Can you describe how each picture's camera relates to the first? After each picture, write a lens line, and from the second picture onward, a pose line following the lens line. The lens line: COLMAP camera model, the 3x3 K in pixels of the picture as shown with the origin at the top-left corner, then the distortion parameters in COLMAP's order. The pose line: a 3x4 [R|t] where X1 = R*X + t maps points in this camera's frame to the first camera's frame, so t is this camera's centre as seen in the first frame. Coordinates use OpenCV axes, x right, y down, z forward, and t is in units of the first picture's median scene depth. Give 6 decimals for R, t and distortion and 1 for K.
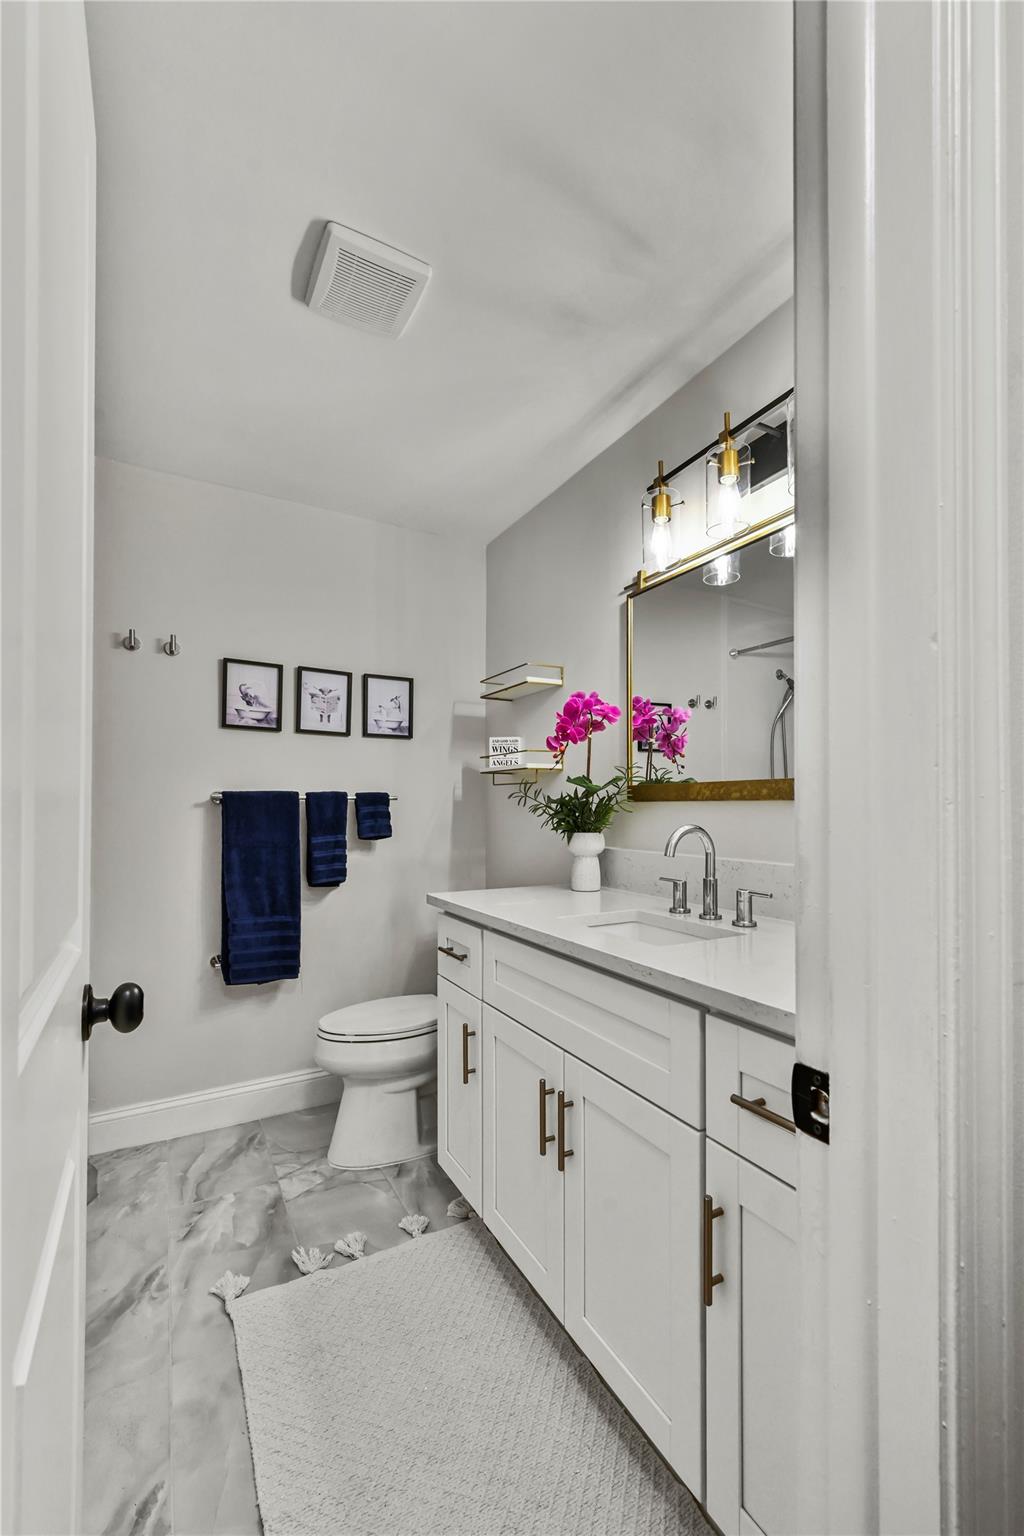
lens RADIAL K [[619.7, 0, 522.5], [0, 619.7, 806.8], [0, 0, 1]] dist [-0.000301, 0.000242]
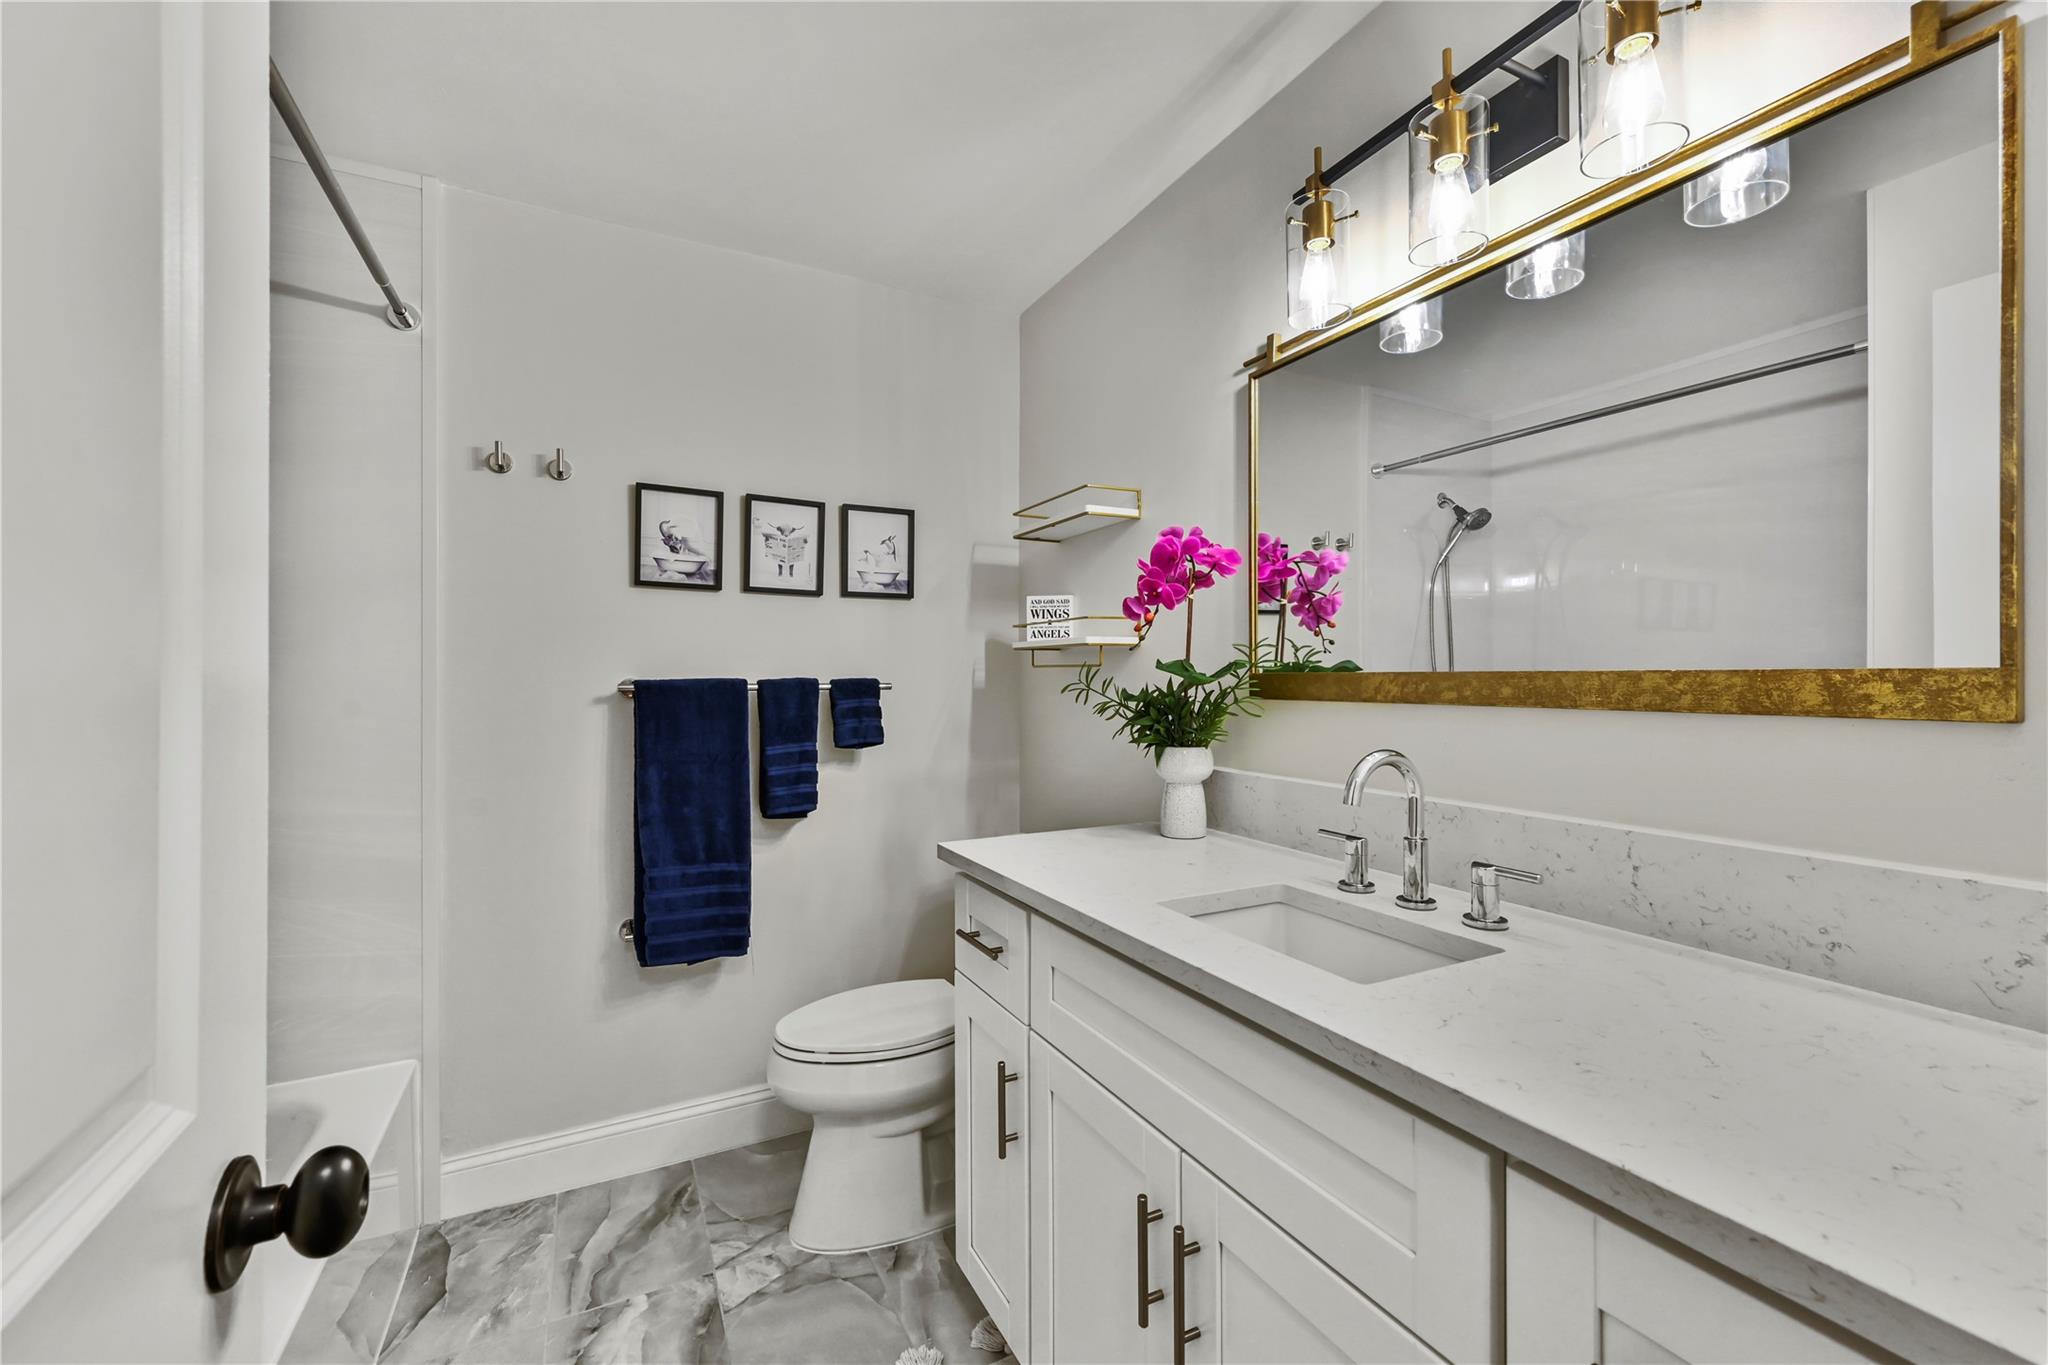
lens RADIAL K [[810.5, 0, 1024.0], [0, 810.5, 682.5], [0, 0, 1]] dist [-0.000871, 0.000279]
pose [[0.999319, -0.002868, -0.036780, -0.026752], [0.002978, 0.999991, 0.002937, -0.023261], [0.036771, -0.003044, 0.999319, 0.130839]]
